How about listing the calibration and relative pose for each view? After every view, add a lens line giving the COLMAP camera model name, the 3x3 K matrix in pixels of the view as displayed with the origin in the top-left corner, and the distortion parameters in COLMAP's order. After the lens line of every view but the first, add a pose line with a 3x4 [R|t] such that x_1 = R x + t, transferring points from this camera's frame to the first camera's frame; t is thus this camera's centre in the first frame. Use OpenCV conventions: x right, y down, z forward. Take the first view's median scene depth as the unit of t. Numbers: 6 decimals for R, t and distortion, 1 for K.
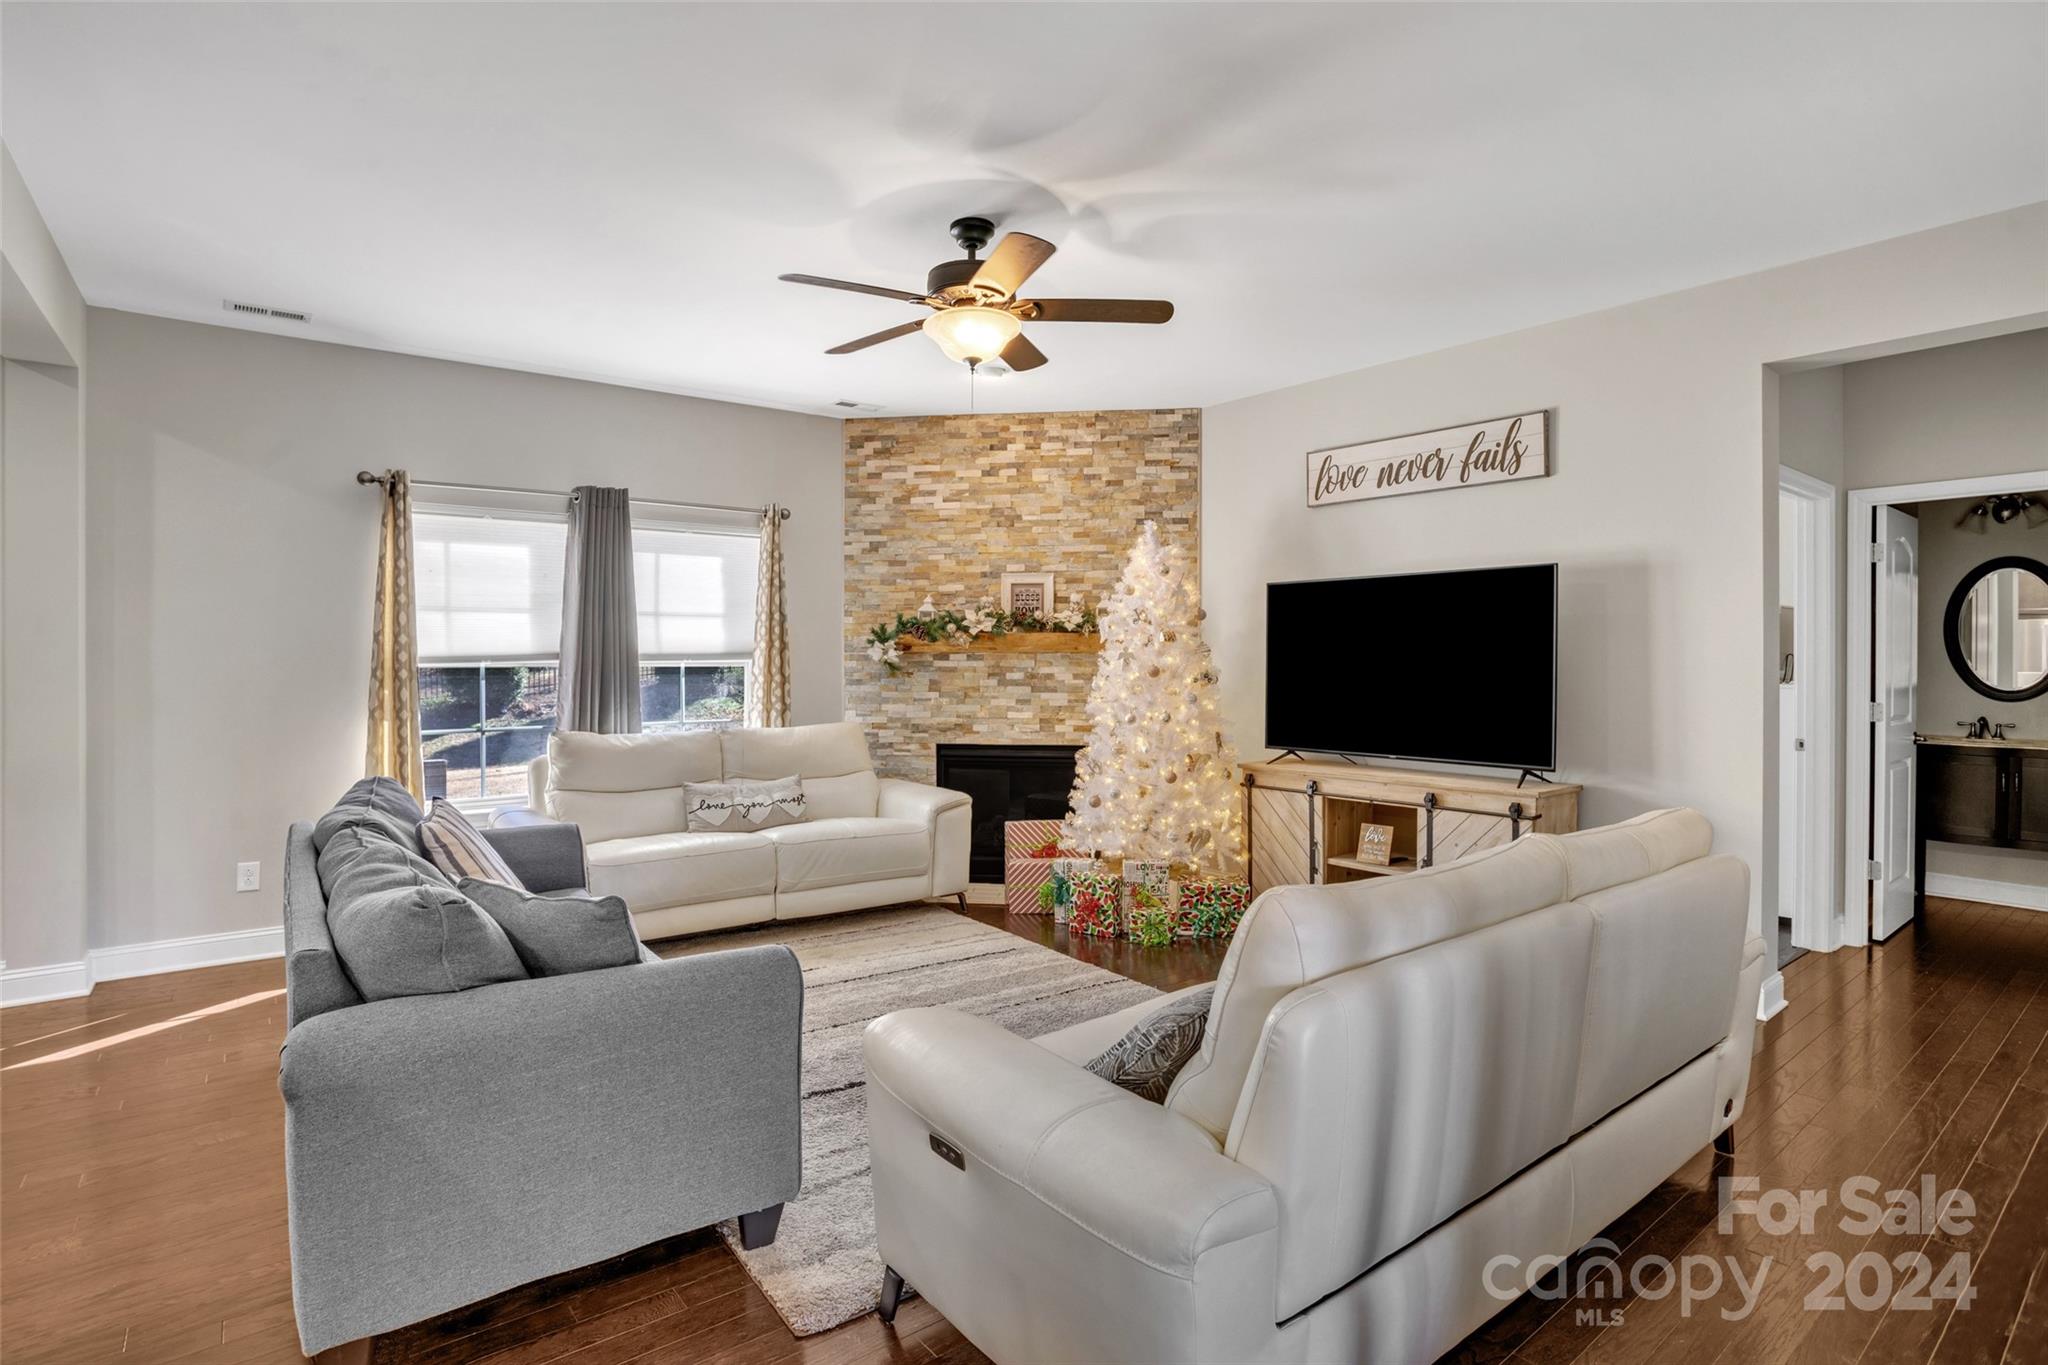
lens RADIAL K [[1025.2, 0, 1023.9], [0, 1025.2, 663.4], [0, 0, 1]] dist [-0.086815, 0.032806]
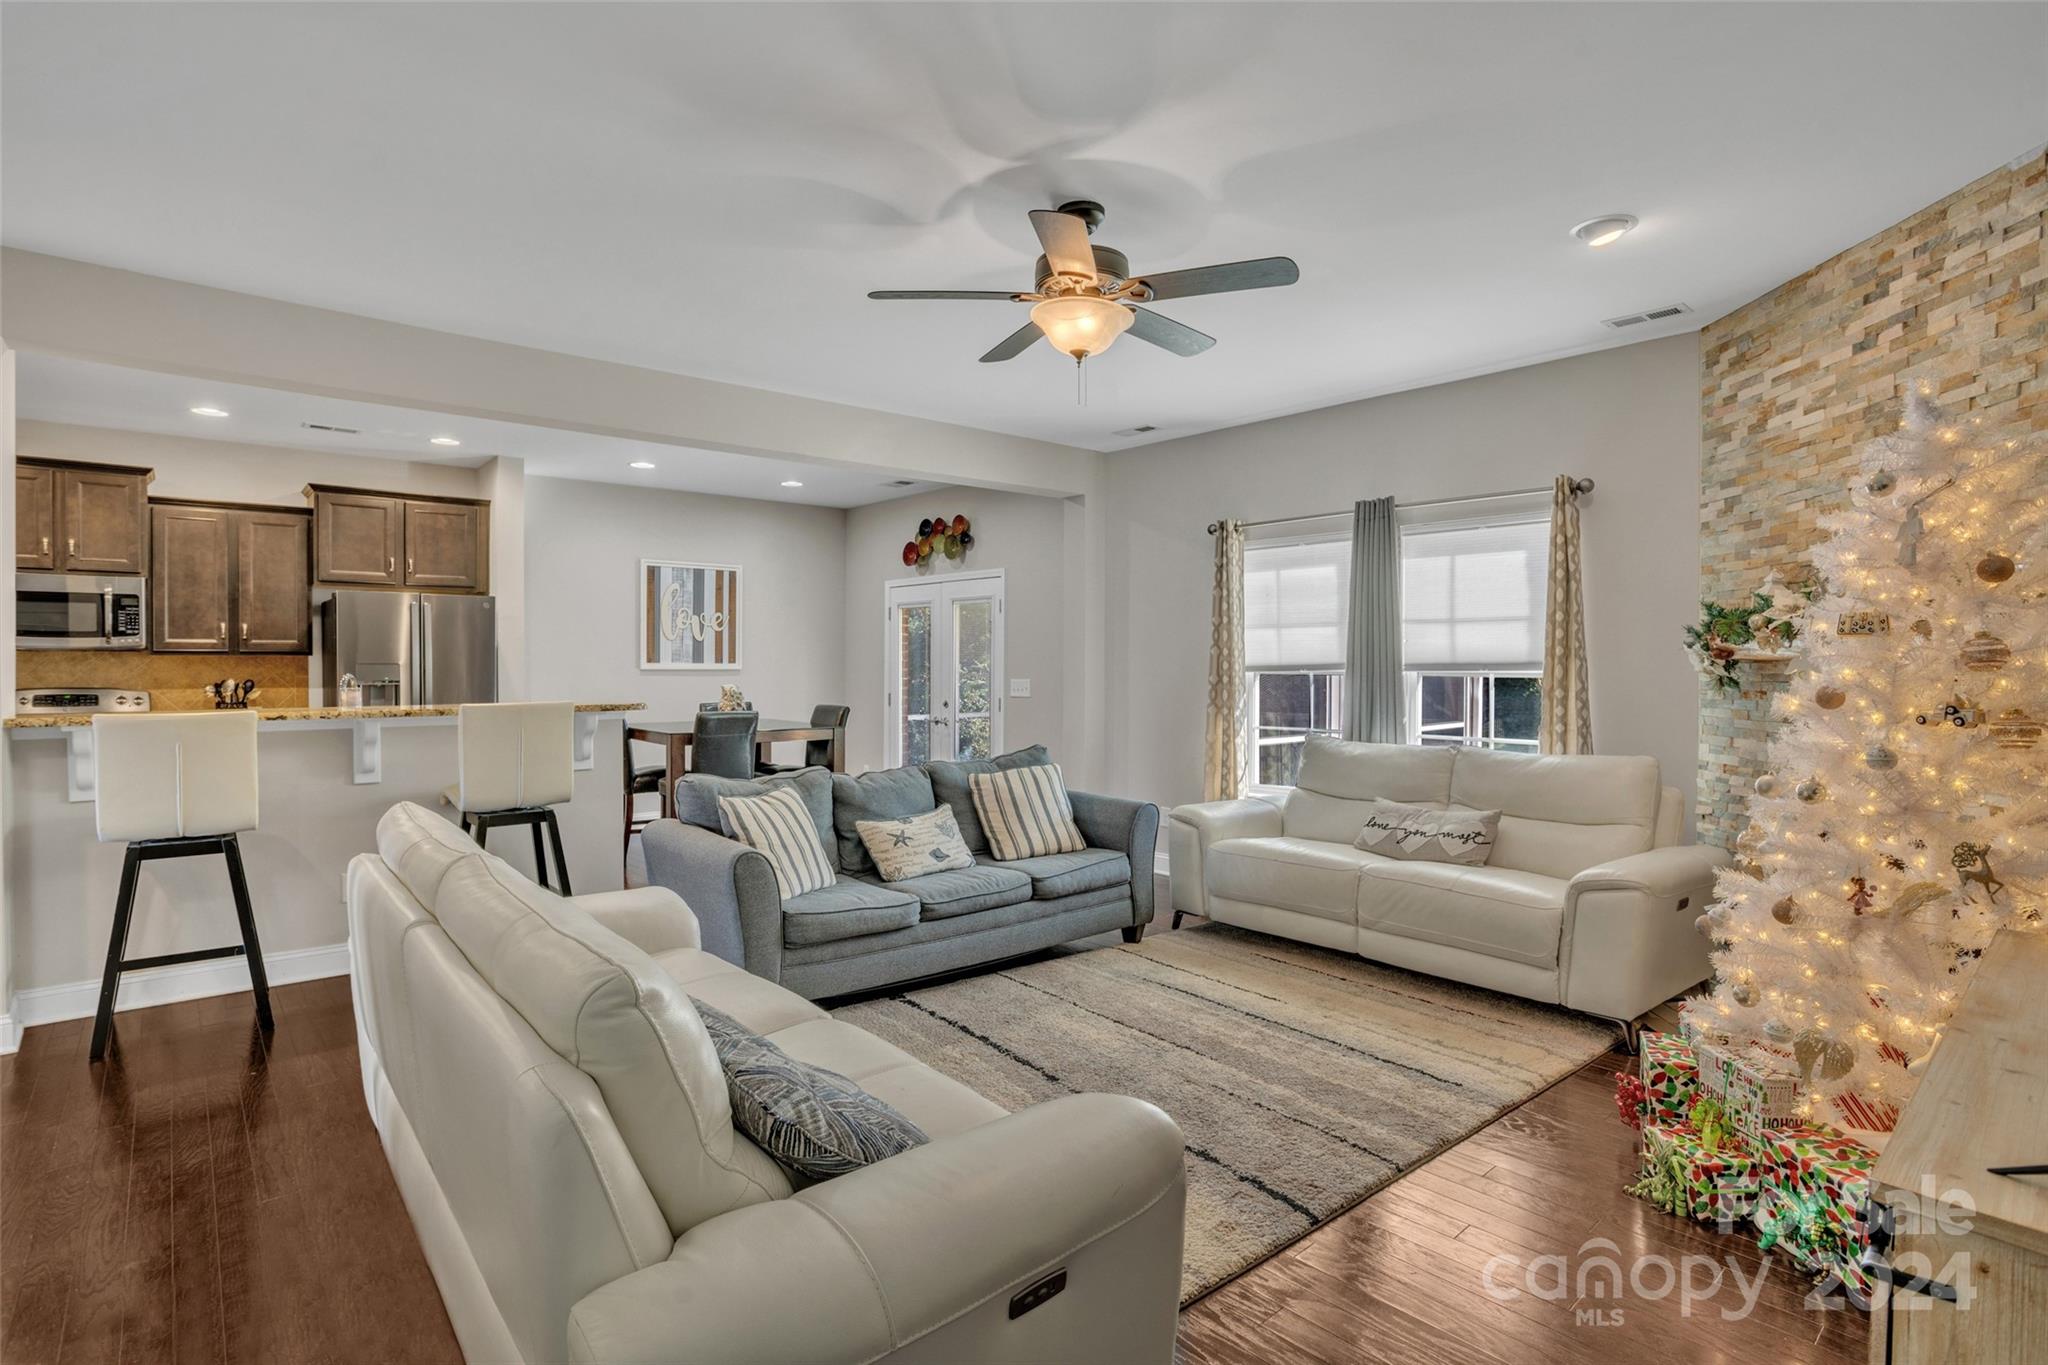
lens RADIAL K [[1016.1, 0, 1005.9], [0, 1016.1, 683.8], [0, 0, 1]] dist [-0.066446, 0.028040]
pose [[0.038076, 0.018567, -0.999102, 0.504034], [-0.008770, 0.999795, 0.018246, -0.003286], [0.999236, 0.008067, 0.038231, 0.508914]]
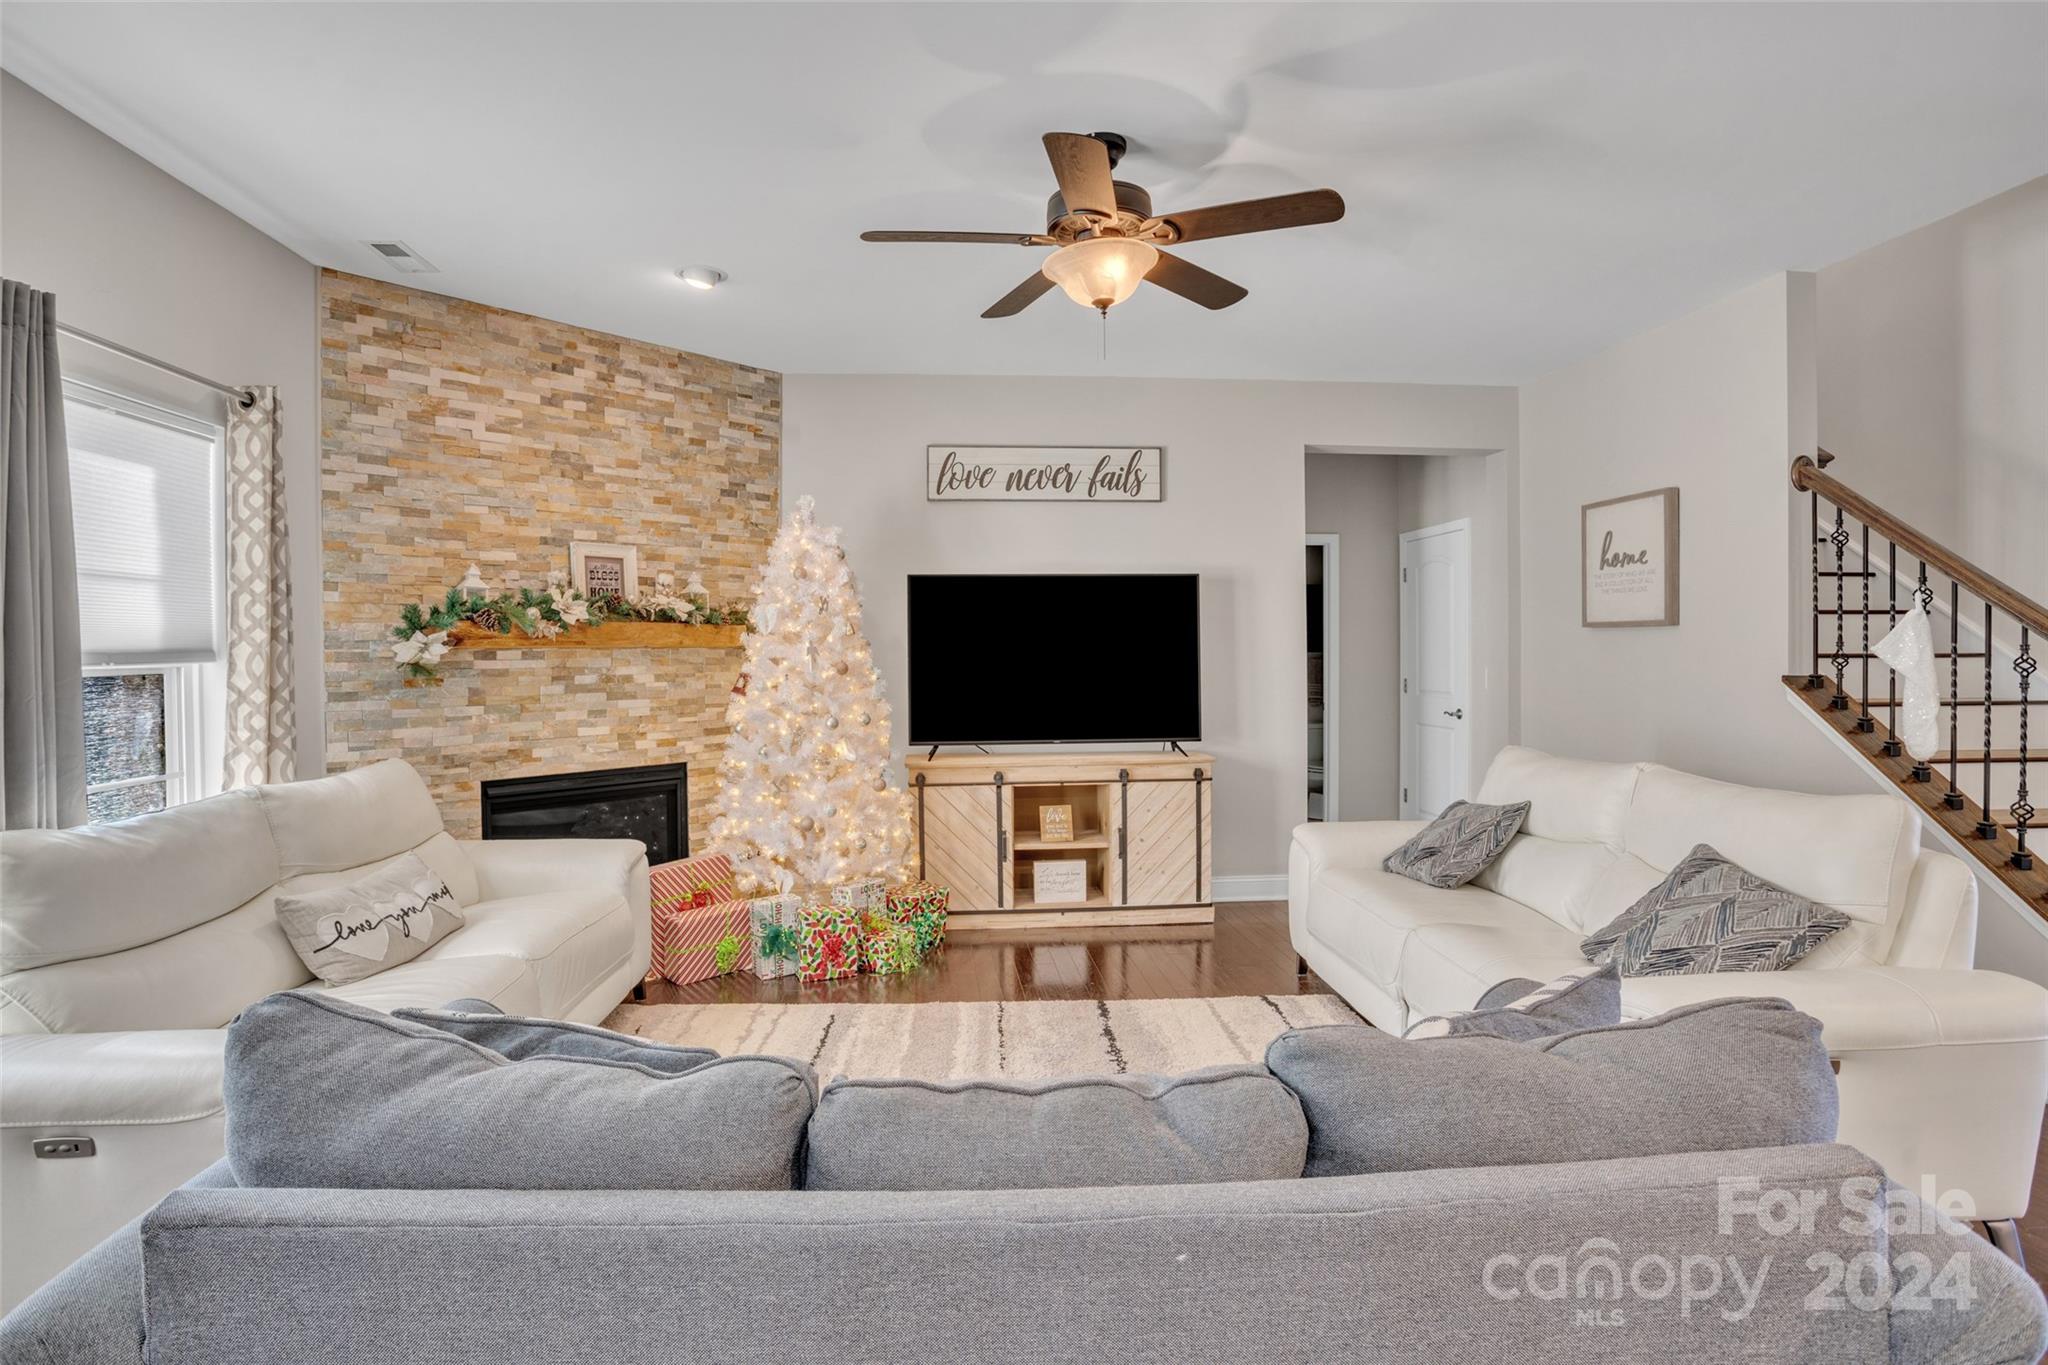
lens RADIAL K [[1019.8, 0, 999.1], [0, 1019.8, 670.0], [0, 0, 1]] dist [-0.071886, 0.032478]
pose [[0.566039, -0.020899, 0.824114, -0.450815], [0.012477, 0.999781, 0.016784, -0.003239], [-0.824284, 0.000782, 0.566176, 0.337836]]
